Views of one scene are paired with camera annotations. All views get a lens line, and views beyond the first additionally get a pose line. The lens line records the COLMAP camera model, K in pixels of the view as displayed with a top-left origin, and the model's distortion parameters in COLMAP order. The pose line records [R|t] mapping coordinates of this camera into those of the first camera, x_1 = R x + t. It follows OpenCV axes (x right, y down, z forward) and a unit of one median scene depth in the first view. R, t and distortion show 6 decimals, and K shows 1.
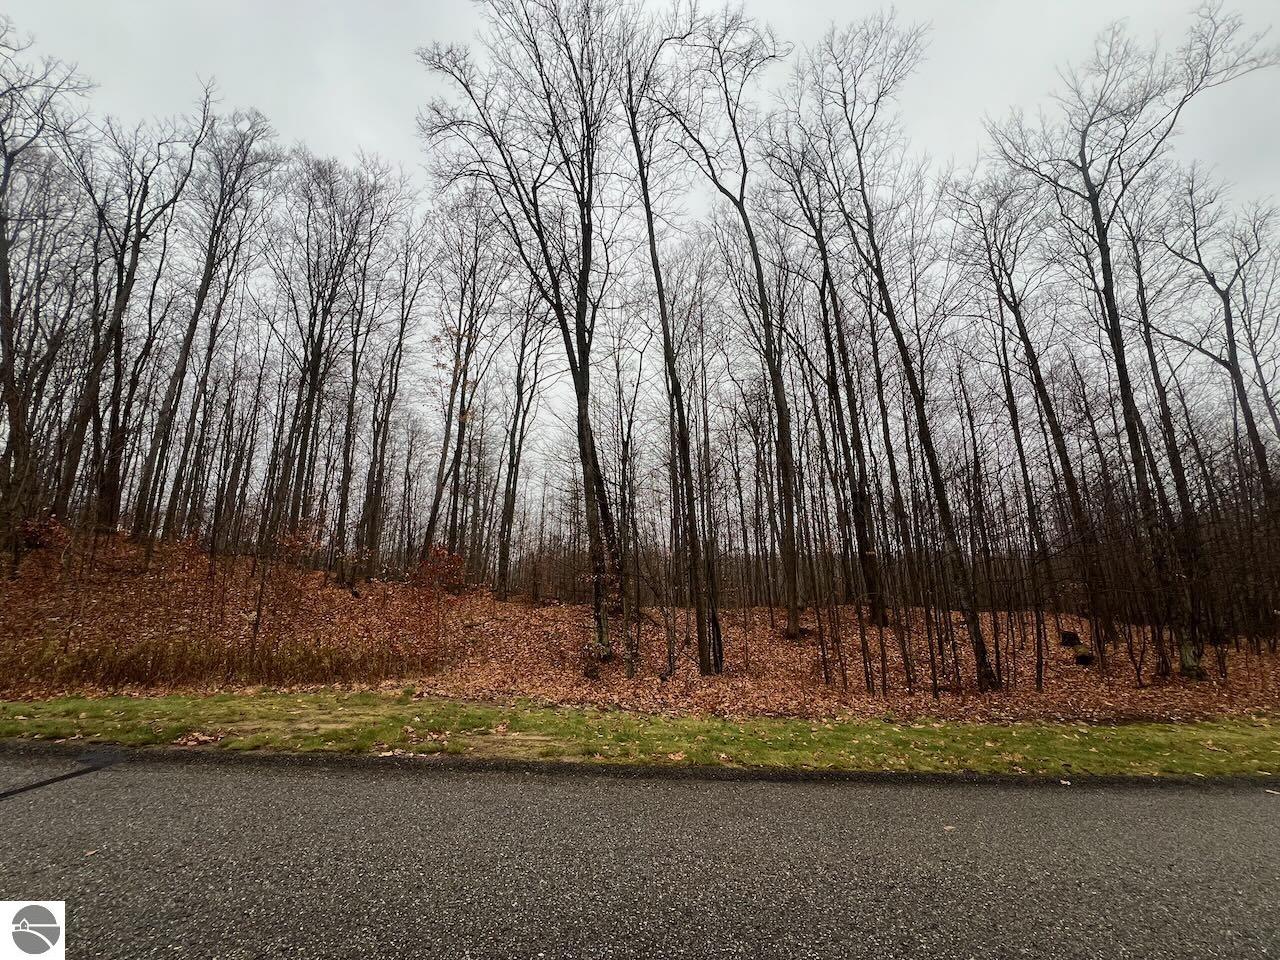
lens RADIAL K [[509.2, 0, 638.1], [0, 509.2, 481.3], [0, 0, 1]] dist [-0.002721, 0.000620]
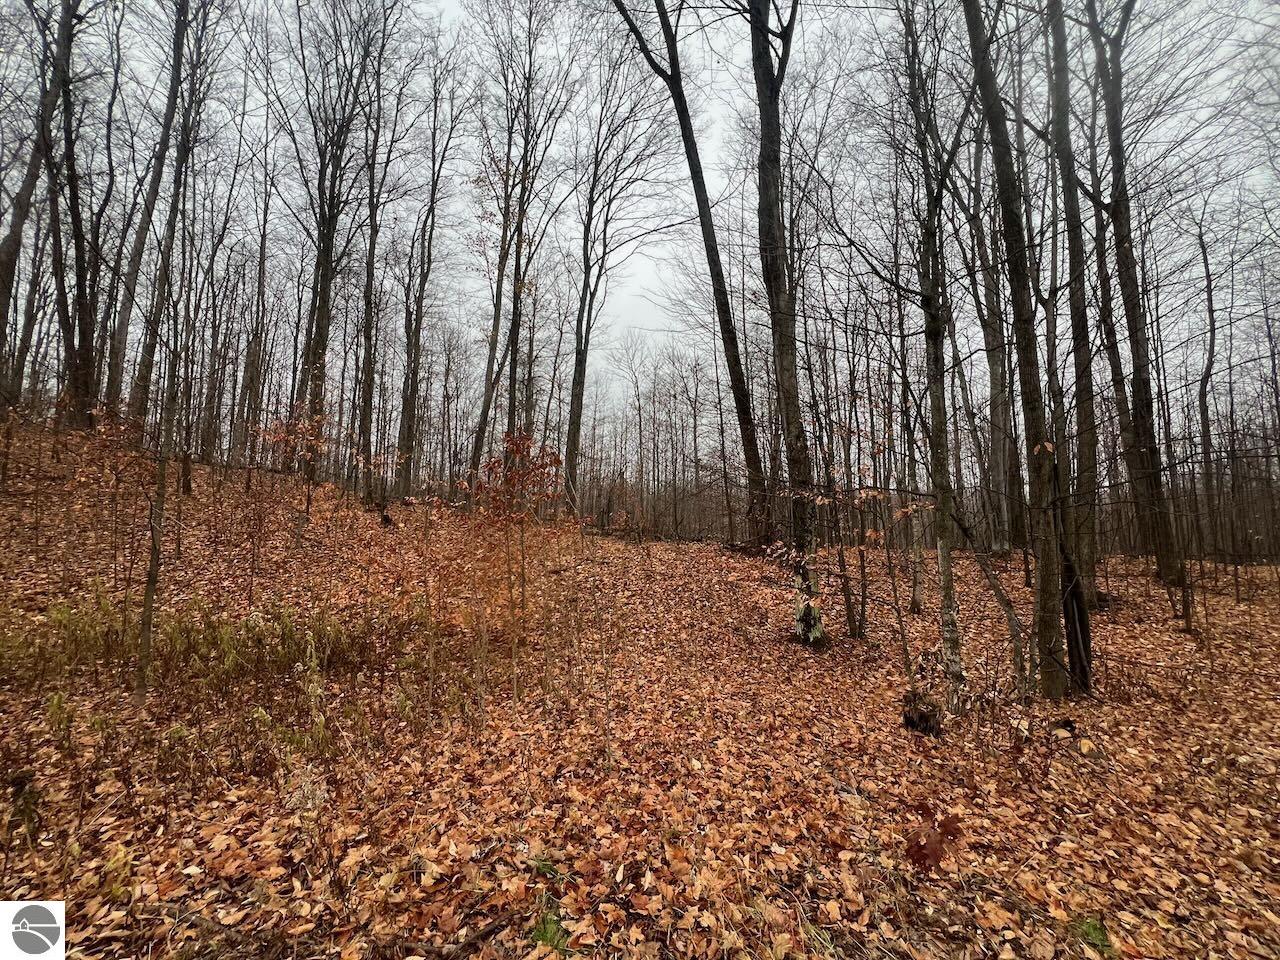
lens RADIAL K [[509.2, 0, 638.4], [0, 509.2, 474.2], [0, 0, 1]] dist [-0.002721, 0.000620]
pose [[0.998044, 0.013605, -0.061021, -0.102675], [-0.006641, 0.993585, 0.112896, 0.048720], [0.062166, -0.112270, 0.991731, 0.207746]]
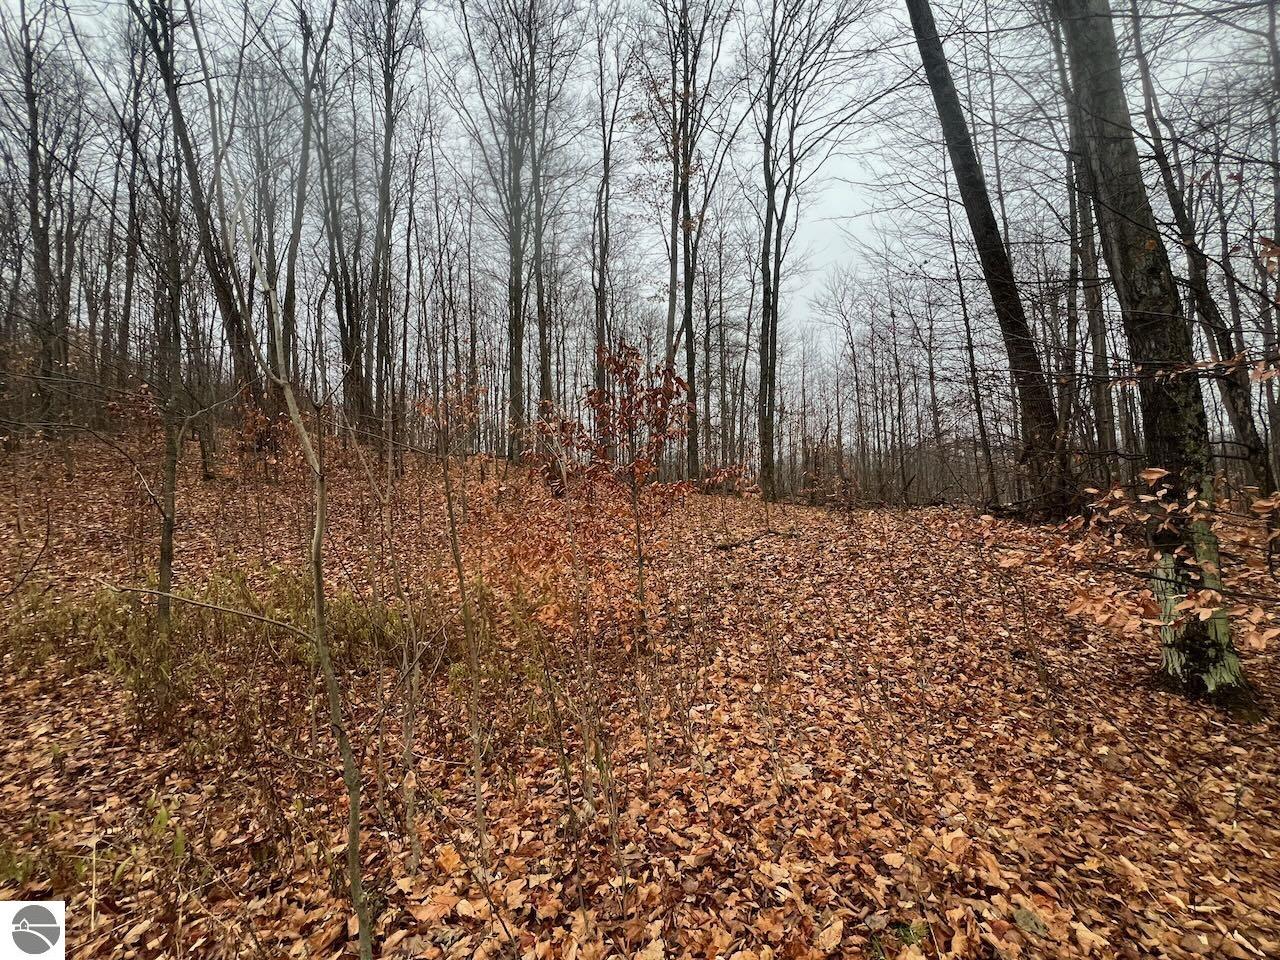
lens RADIAL K [[509.2, 0, 637.6], [0, 509.2, 475.8], [0, 0, 1]] dist [-0.002721, 0.000620]
pose [[0.884311, -0.038481, -0.465309, -0.093948], [0.115095, 0.983810, 0.137374, 0.075372], [0.452489, -0.175036, 0.874423, 0.293293]]
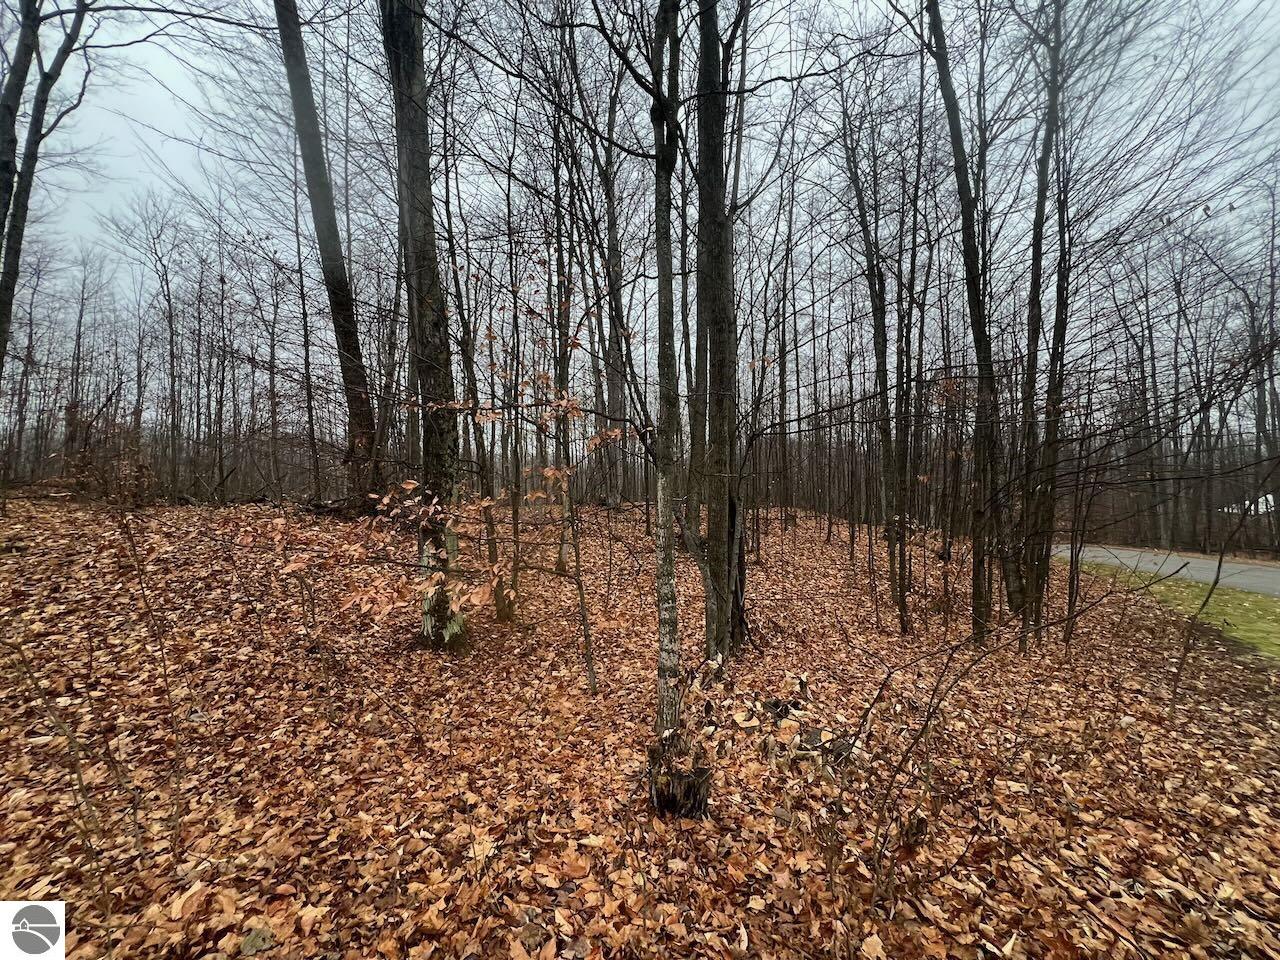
lens RADIAL K [[509.2, 0, 637.6], [0, 509.2, 475.1], [0, 0, 1]] dist [-0.002721, 0.000620]
pose [[0.783789, 0.026449, 0.620463, -0.087362], [-0.137284, 0.981755, 0.131571, 0.074314], [-0.605663, -0.188303, 0.773120, 0.295346]]
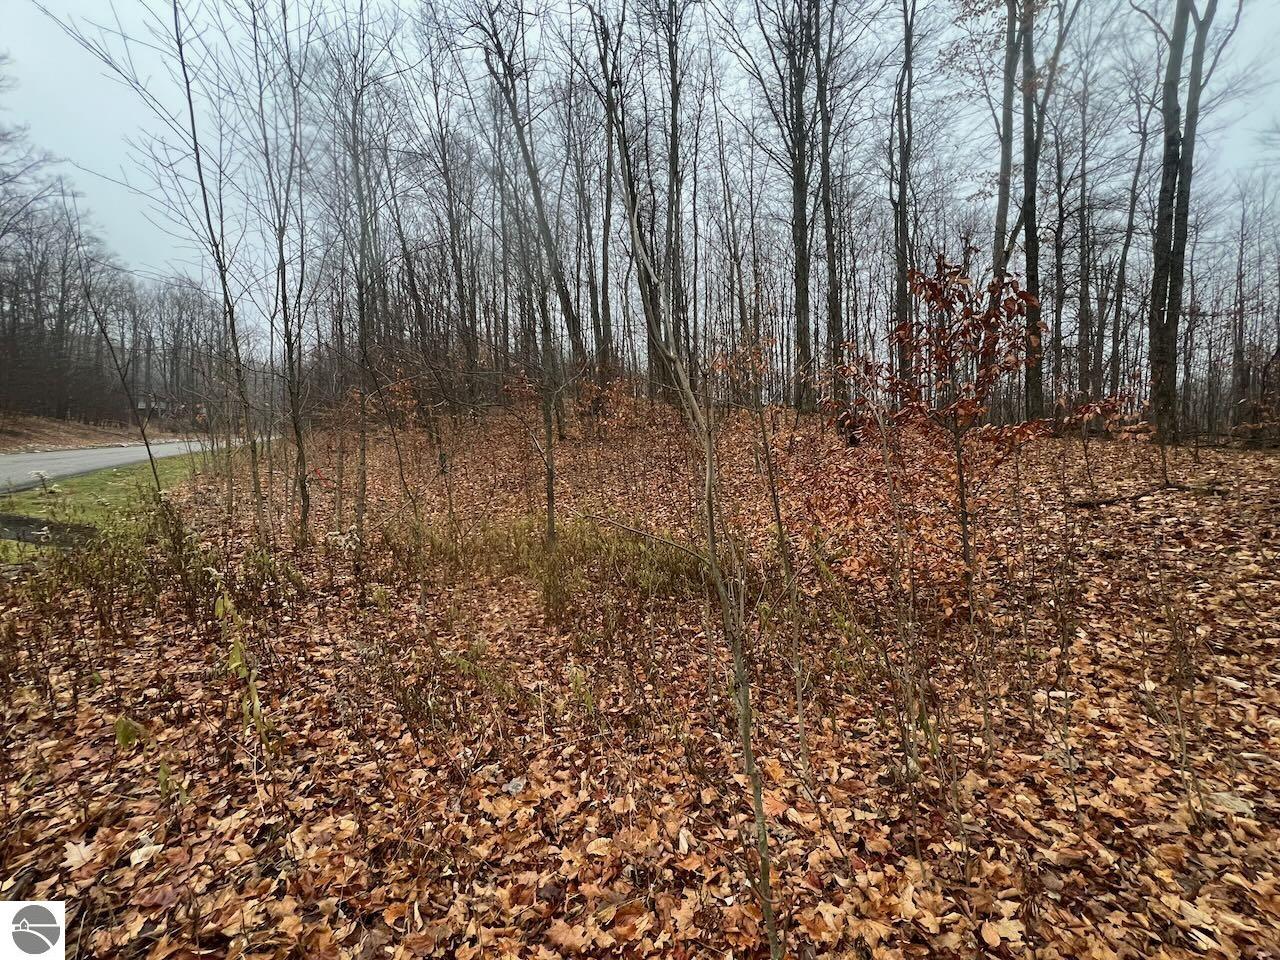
lens RADIAL K [[509.2, 0, 637.6], [0, 509.2, 475.5], [0, 0, 1]] dist [-0.002721, 0.000620]
pose [[0.511914, 0.009664, -0.858982, -0.095289], [0.214957, 0.966684, 0.138980, 0.074507], [0.831708, -0.255791, 0.492782, 0.289208]]
